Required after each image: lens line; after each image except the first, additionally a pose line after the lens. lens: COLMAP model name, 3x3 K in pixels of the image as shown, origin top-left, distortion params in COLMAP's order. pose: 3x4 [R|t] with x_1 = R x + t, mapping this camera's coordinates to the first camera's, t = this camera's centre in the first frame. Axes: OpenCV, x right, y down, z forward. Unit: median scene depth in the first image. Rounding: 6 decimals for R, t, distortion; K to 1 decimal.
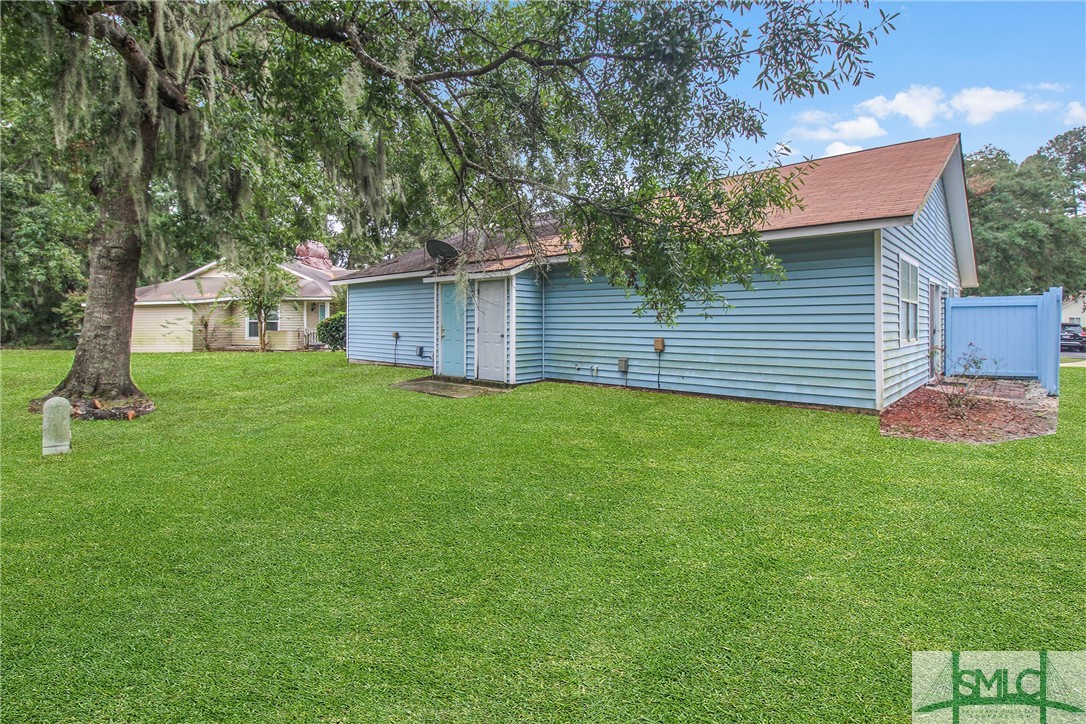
lens RADIAL K [[524.7, 0, 542.3], [0, 524.7, 327.7], [0, 0, 1]] dist [-0.001204, -0.013787]
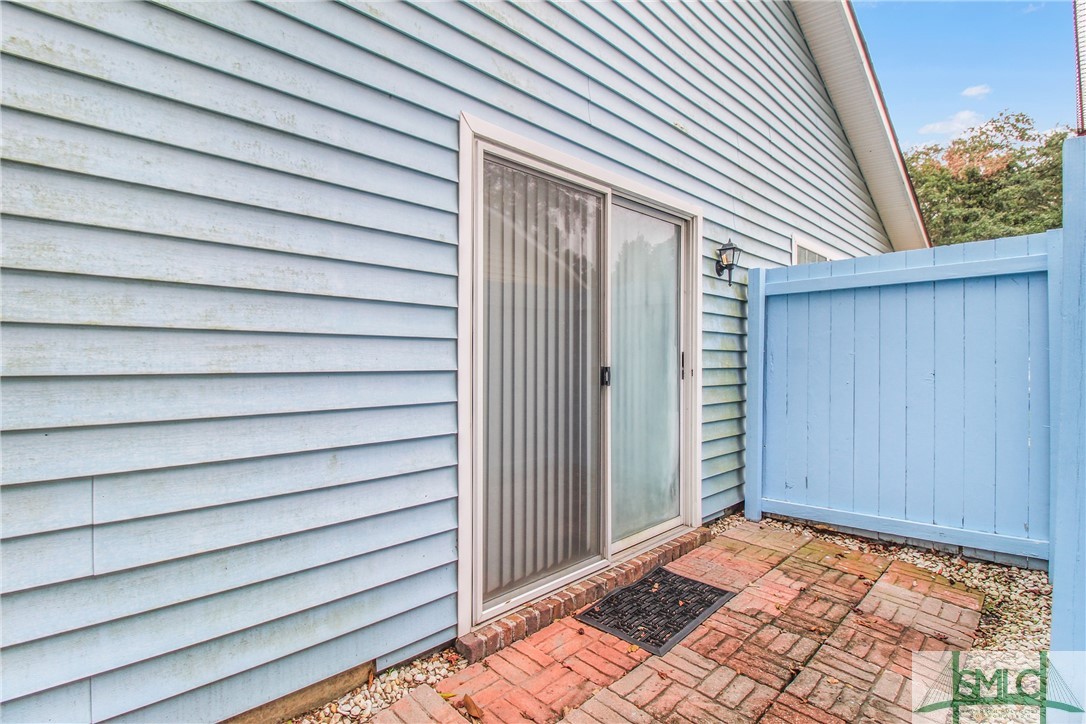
lens RADIAL K [[516.7, 0, 541.7], [0, 516.7, 350.7], [0, 0, 1]] dist [-0.000817, -0.012118]
pose [[0.998607, 0.005737, -0.052458, 0.687193], [-0.006587, 0.999849, -0.016054, -0.000876], [0.052358, 0.016377, 0.998494, 0.702638]]
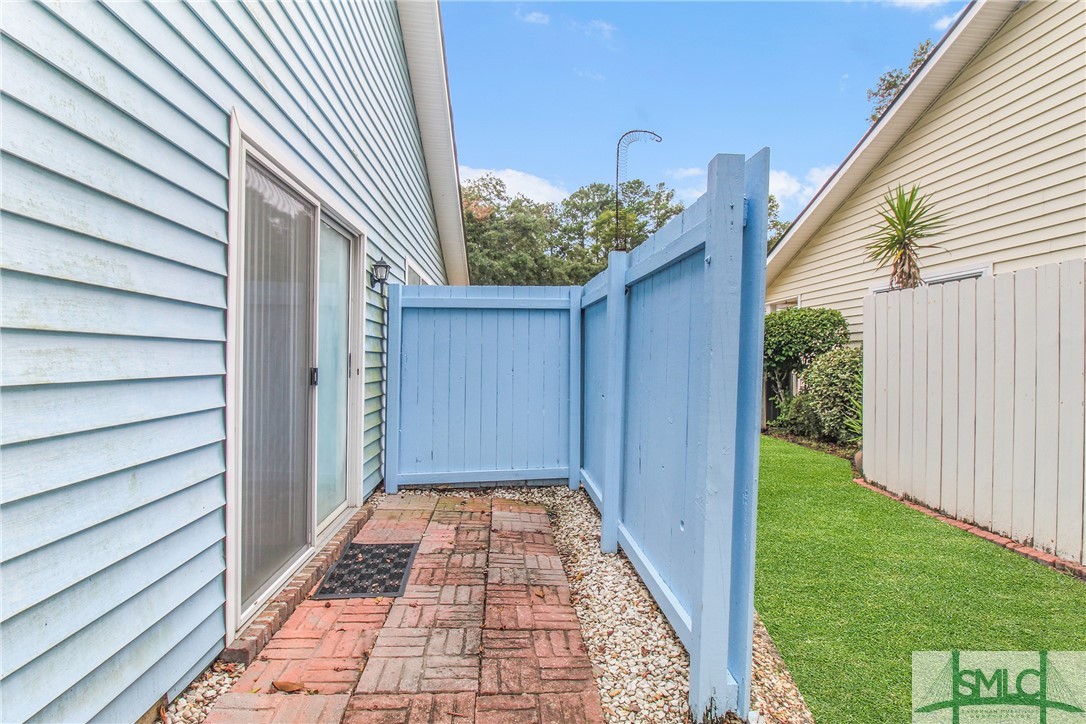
lens RADIAL K [[519.9, 0, 542.0], [0, 519.9, 356.8], [0, 0, 1]] dist [0.000683, -0.012941]
pose [[0.686680, 0.010096, 0.726890, 0.596379], [-0.008779, 0.999946, -0.005596, -0.002560], [-0.726907, -0.002539, 0.686732, 0.683944]]
